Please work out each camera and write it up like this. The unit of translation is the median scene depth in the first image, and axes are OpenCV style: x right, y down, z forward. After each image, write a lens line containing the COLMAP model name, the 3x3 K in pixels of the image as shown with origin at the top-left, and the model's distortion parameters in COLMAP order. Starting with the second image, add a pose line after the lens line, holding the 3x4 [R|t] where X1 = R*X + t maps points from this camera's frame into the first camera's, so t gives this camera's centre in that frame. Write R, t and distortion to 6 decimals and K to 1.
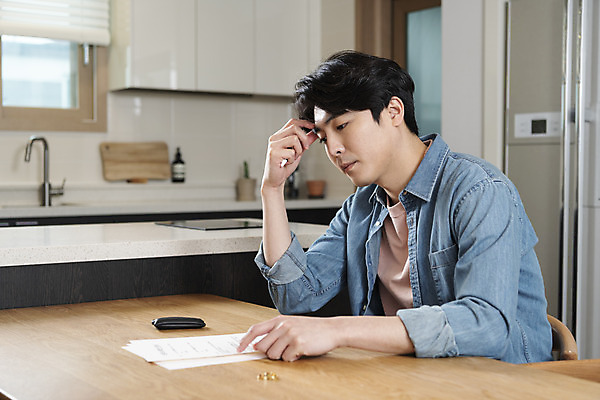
lens RADIAL K [[889.2, 0, 300.0], [0, 889.2, 200.0], [0, 0, 1]] dist [0.000719, -0.019012]
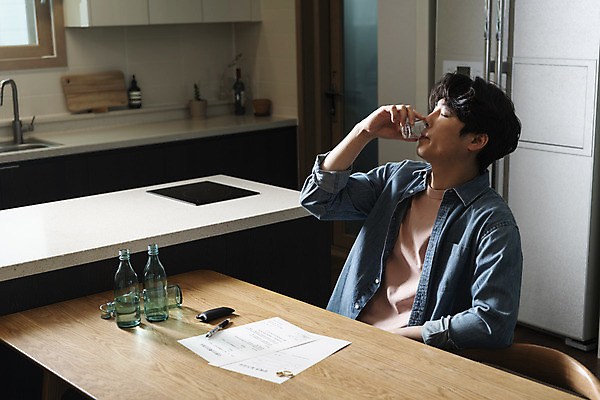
lens RADIAL K [[903.5, 0, 300.0], [0, 903.5, 200.0], [0, 0, 1]] dist [-0.002668, -0.091448]
pose [[0.994657, -0.045466, 0.092687, -0.047377], [0.027182, 0.981460, 0.189732, -0.121082], [-0.099595, -0.186198, 0.977451, -0.125772]]
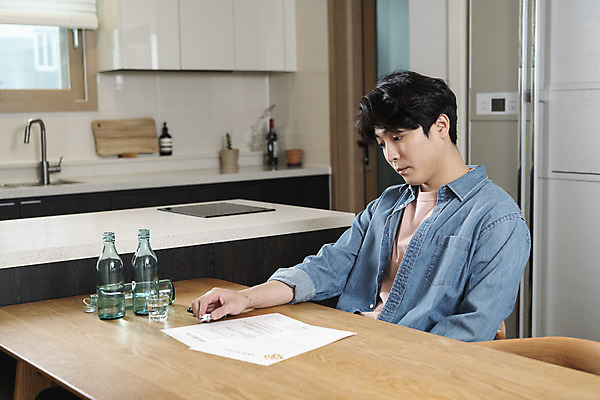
lens RADIAL K [[877.5, 0, 300.0], [0, 877.5, 200.0], [0, 0, 1]] dist [-0.008179, 0.007974]
pose [[0.999052, -0.025685, 0.035140, -0.014917], [0.023228, 0.997371, 0.068641, -0.037220], [-0.036811, -0.067760, 0.997022, -0.068182]]
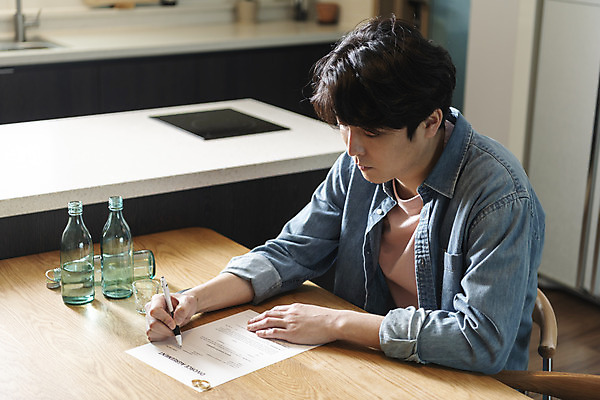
lens RADIAL K [[1042.3, 0, 300.0], [0, 1042.3, 200.0], [0, 0, 1]] dist [0.001371, -0.006185]
pose [[0.999787, 0.019859, -0.005553, 0.000711], [-0.017670, 0.963886, 0.265727, -0.117343], [0.010630, -0.265573, 0.964032, -0.035037]]
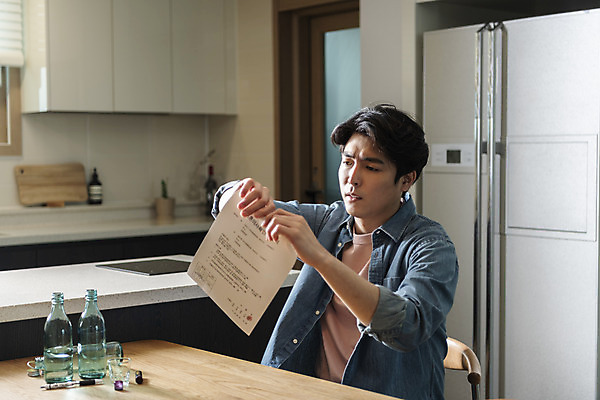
lens RADIAL K [[994.6, 0, 300.0], [0, 994.6, 200.0], [0, 0, 1]] dist [0.003015, -0.056703]
pose [[0.994185, -0.015514, 0.106558, -0.031168], [0.013364, 0.999693, 0.020863, -0.047399], [-0.106849, -0.019318, 0.994088, -0.123453]]
